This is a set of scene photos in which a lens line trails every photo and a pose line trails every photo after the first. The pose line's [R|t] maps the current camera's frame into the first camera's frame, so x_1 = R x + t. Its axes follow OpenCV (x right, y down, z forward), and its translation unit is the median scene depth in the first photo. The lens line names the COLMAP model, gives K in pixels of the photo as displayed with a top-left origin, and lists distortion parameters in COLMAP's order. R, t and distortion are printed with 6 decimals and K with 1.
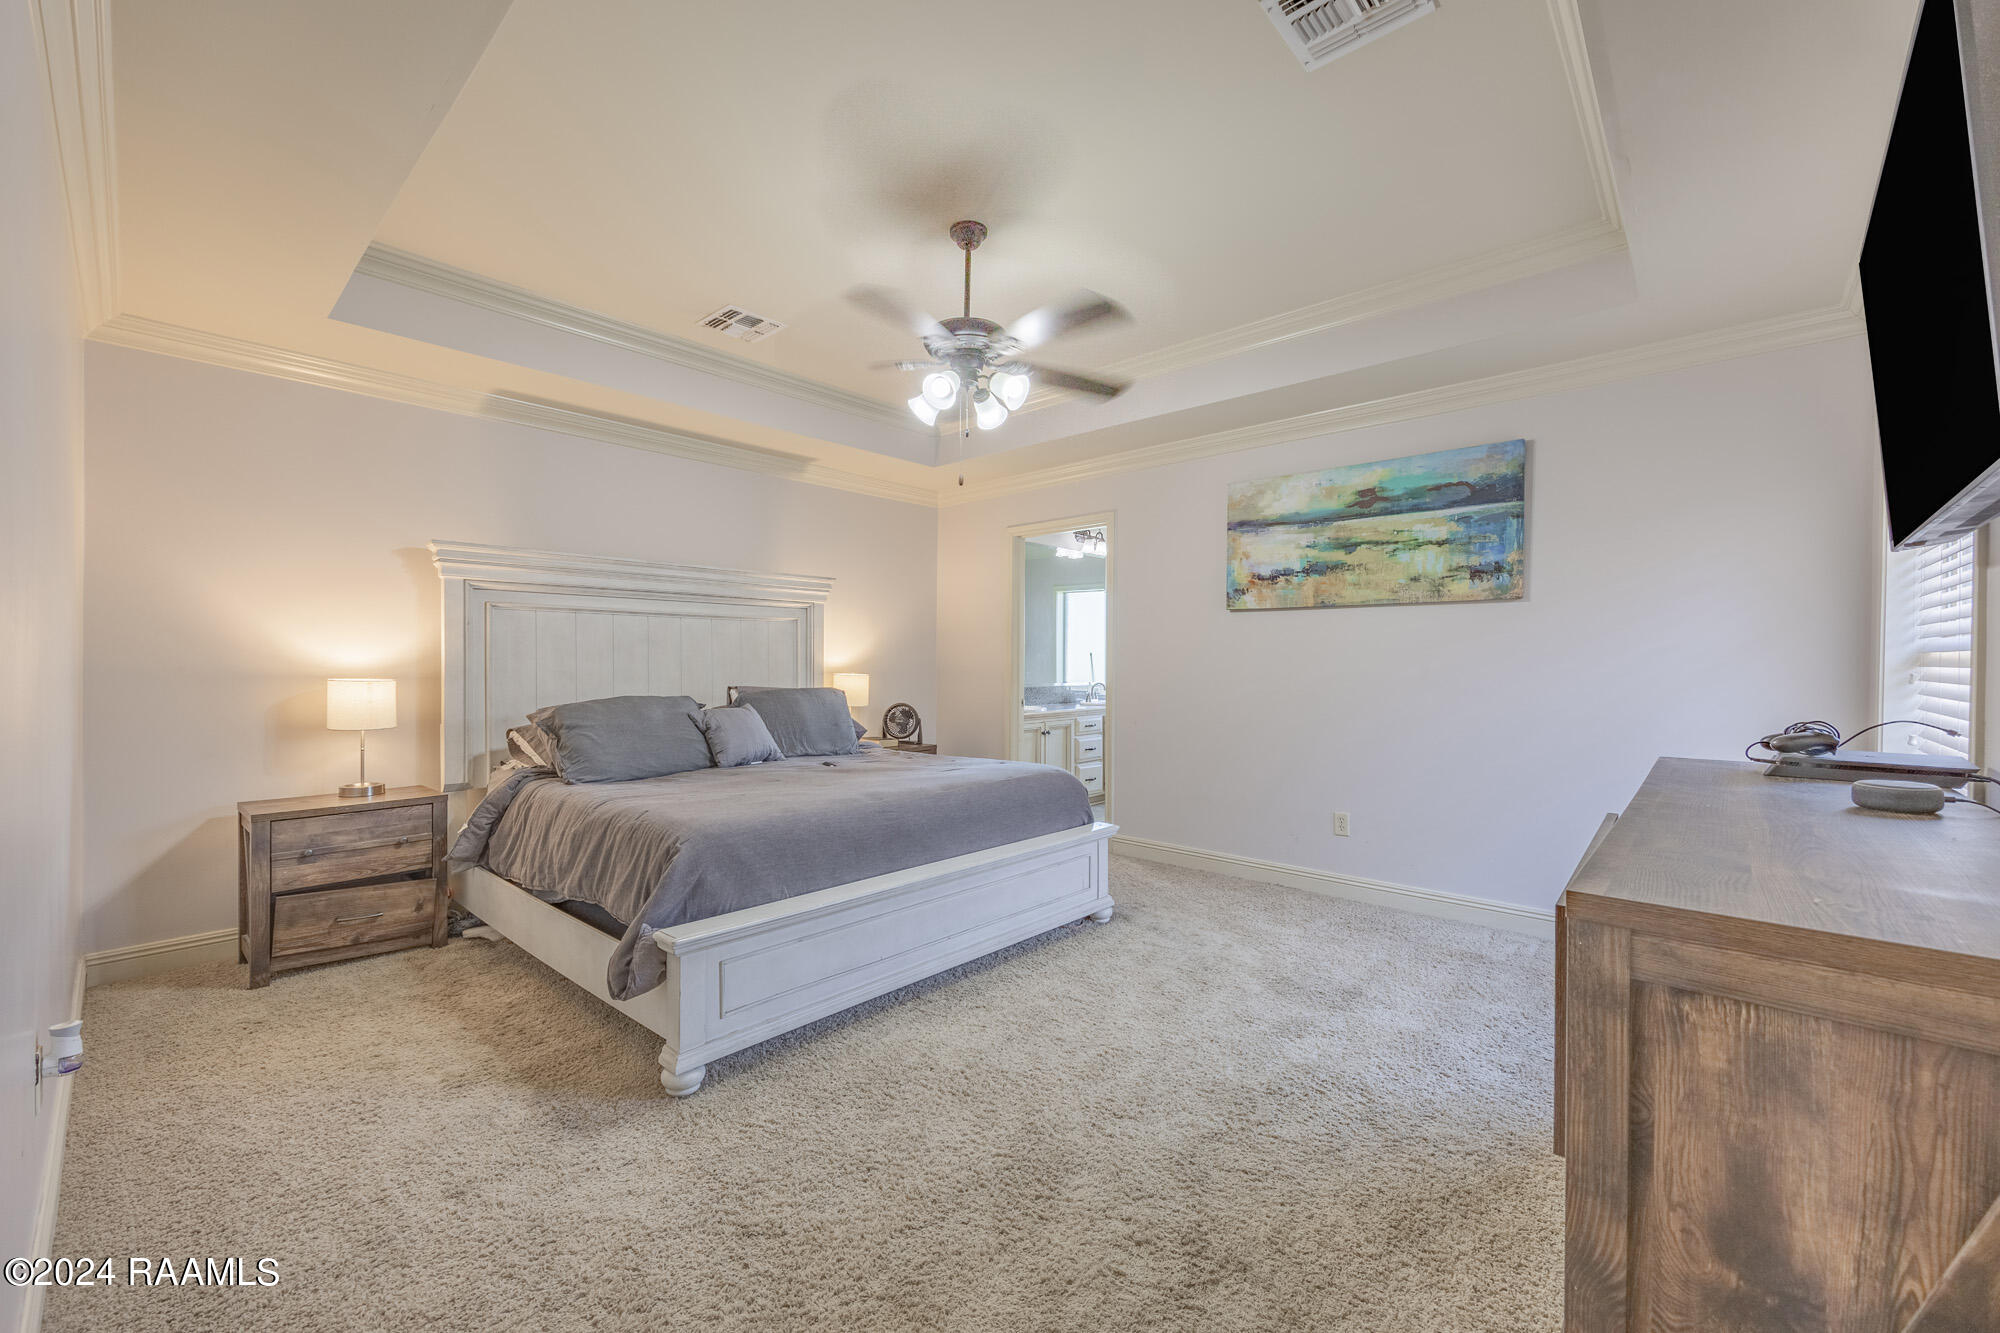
lens RADIAL K [[798.4, 0, 1000.0], [0, 798.4, 666.5], [0, 0, 1]] dist [-0.000740, 0.000071]
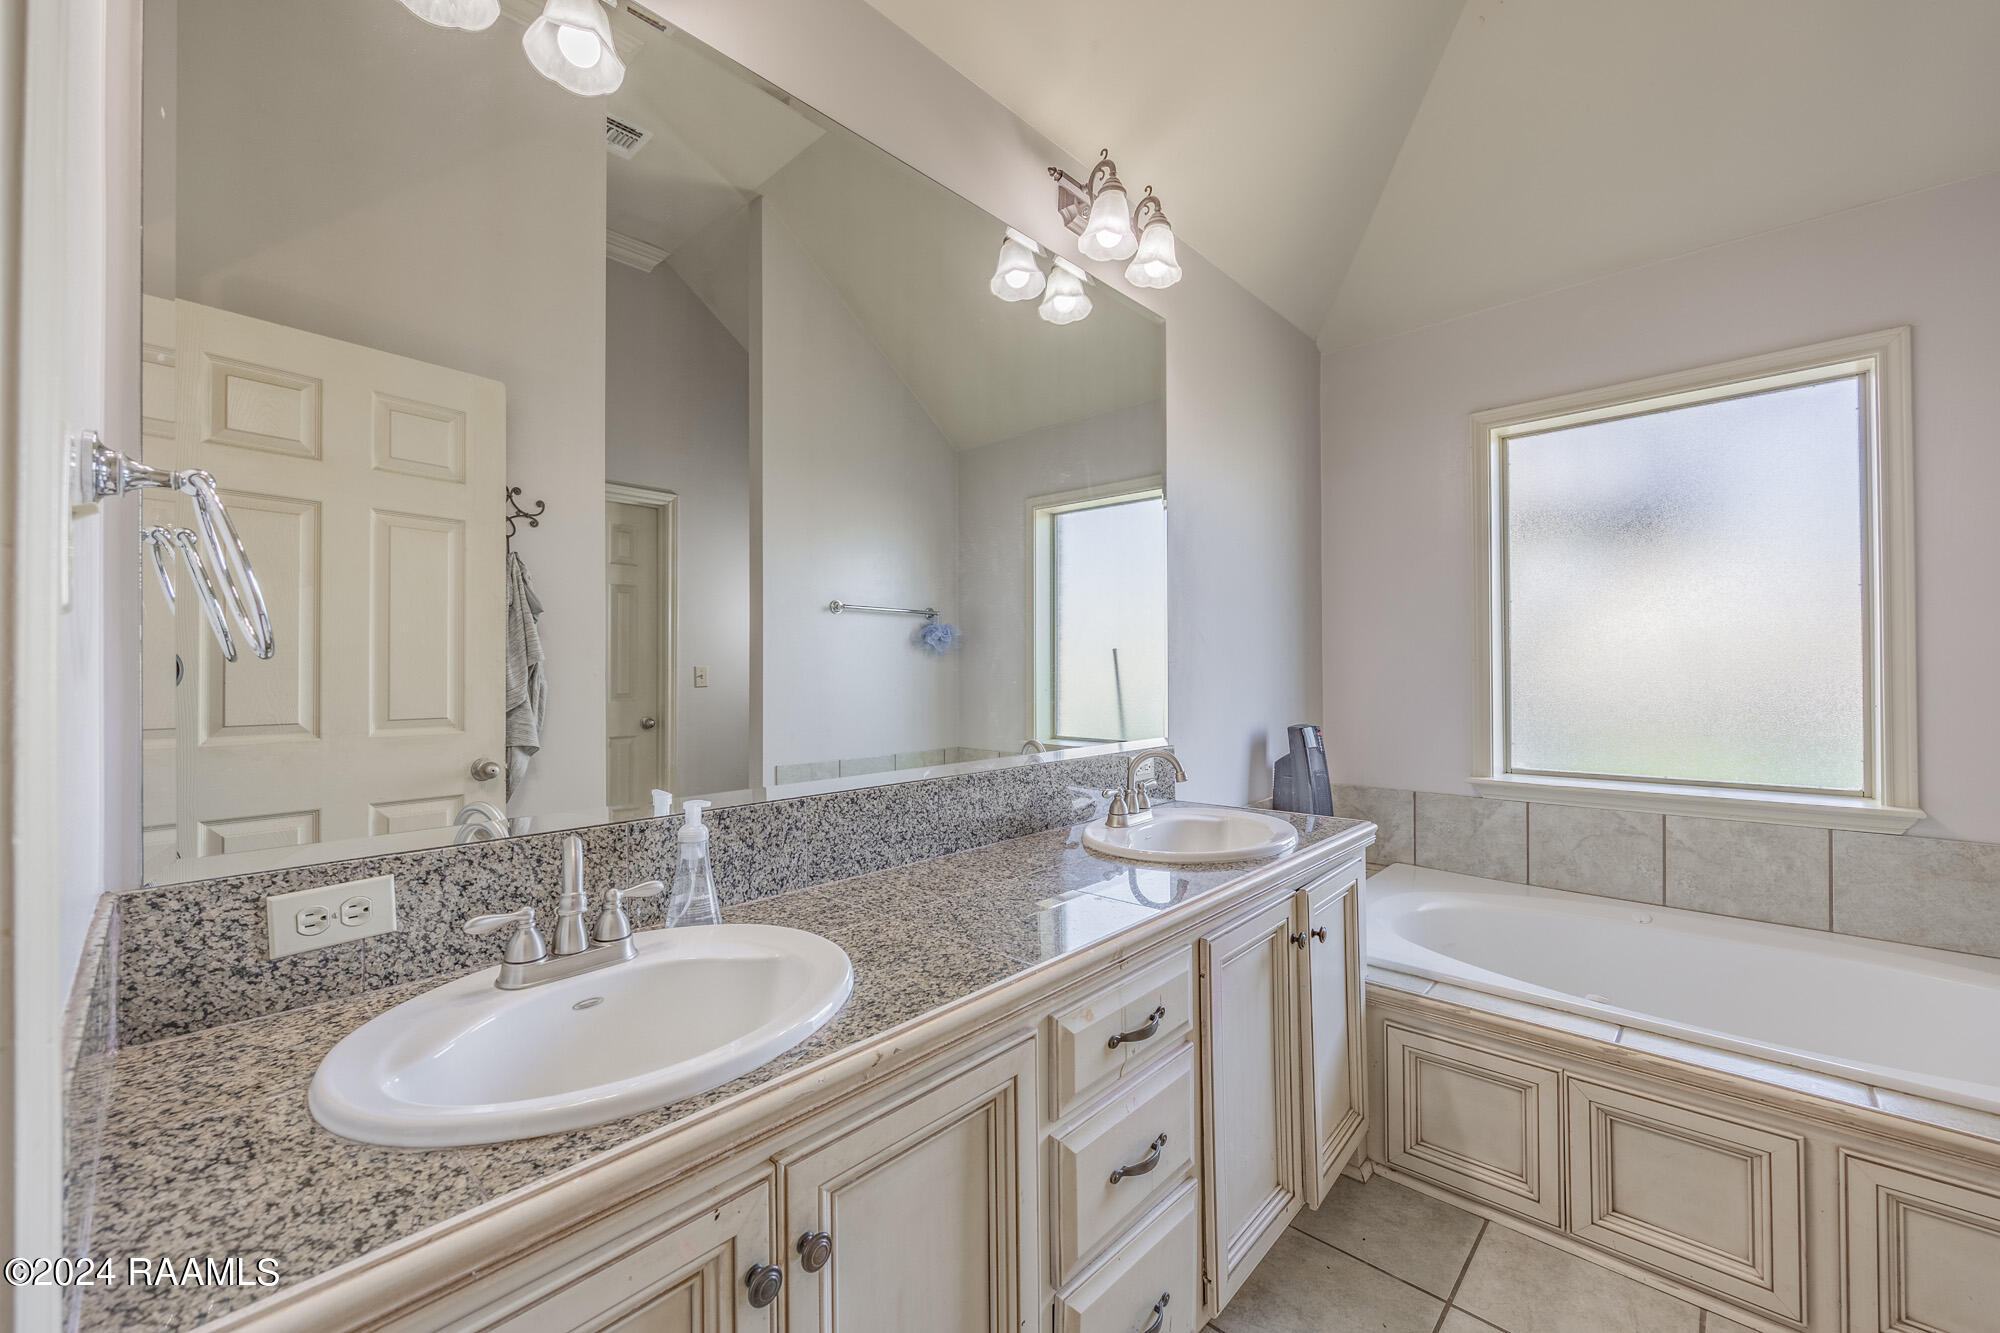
lens RADIAL K [[798.4, 0, 1000.0], [0, 798.4, 666.5], [0, 0, 1]] dist [-0.000740, 0.000071]
pose [[0.999980, -0.001756, -0.006124, 0.082545], [0.001788, 0.999985, 0.005236, -0.006273], [0.006115, -0.005247, 0.999968, 0.809078]]
